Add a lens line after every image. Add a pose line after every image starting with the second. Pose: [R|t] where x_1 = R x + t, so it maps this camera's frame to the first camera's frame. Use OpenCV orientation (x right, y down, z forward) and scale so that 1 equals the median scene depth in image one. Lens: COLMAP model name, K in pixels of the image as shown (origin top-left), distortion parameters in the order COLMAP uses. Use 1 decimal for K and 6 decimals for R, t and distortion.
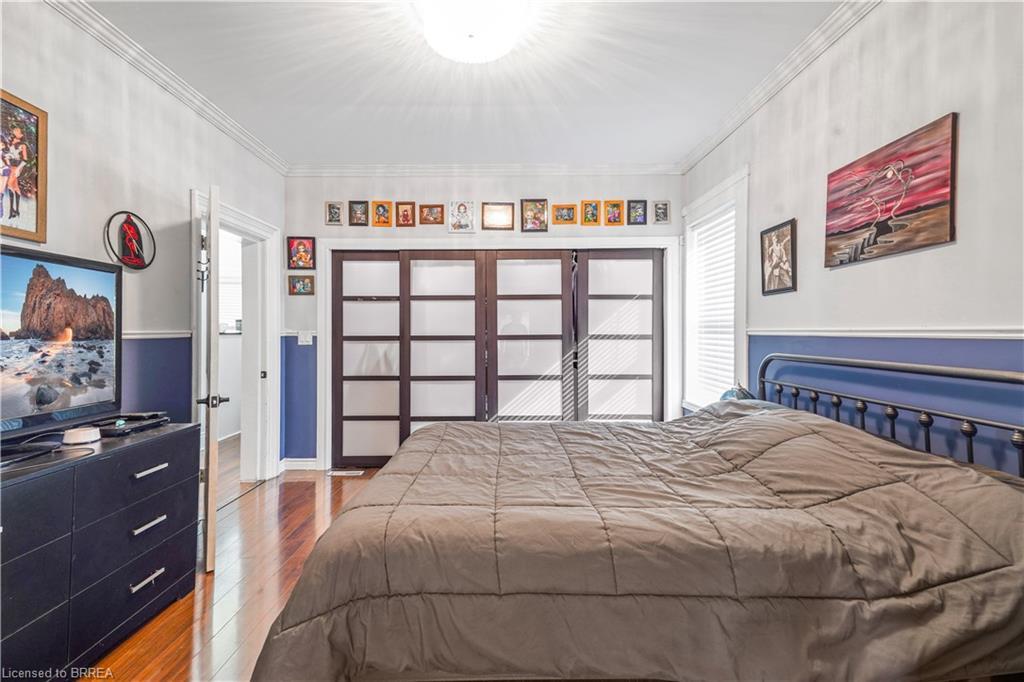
lens RADIAL K [[461.2, 0, 509.7], [0, 461.2, 333.5], [0, 0, 1]] dist [0.029759, -0.000073]
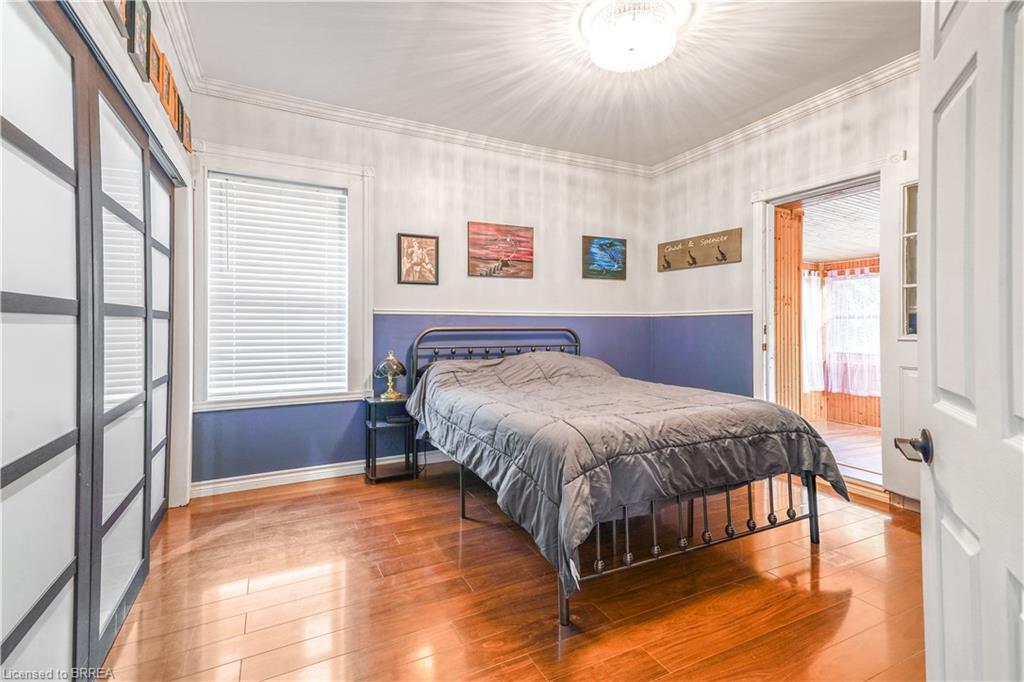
lens RADIAL K [[461.2, 0, 499.2], [0, 461.2, 322.4], [0, 0, 1]] dist [0.029759, -0.000073]
pose [[-0.428986, 0.004752, 0.903299, -0.938540], [0.003804, 0.999987, -0.003454, 0.038867], [-0.903303, 0.001954, -0.428998, 1.705645]]
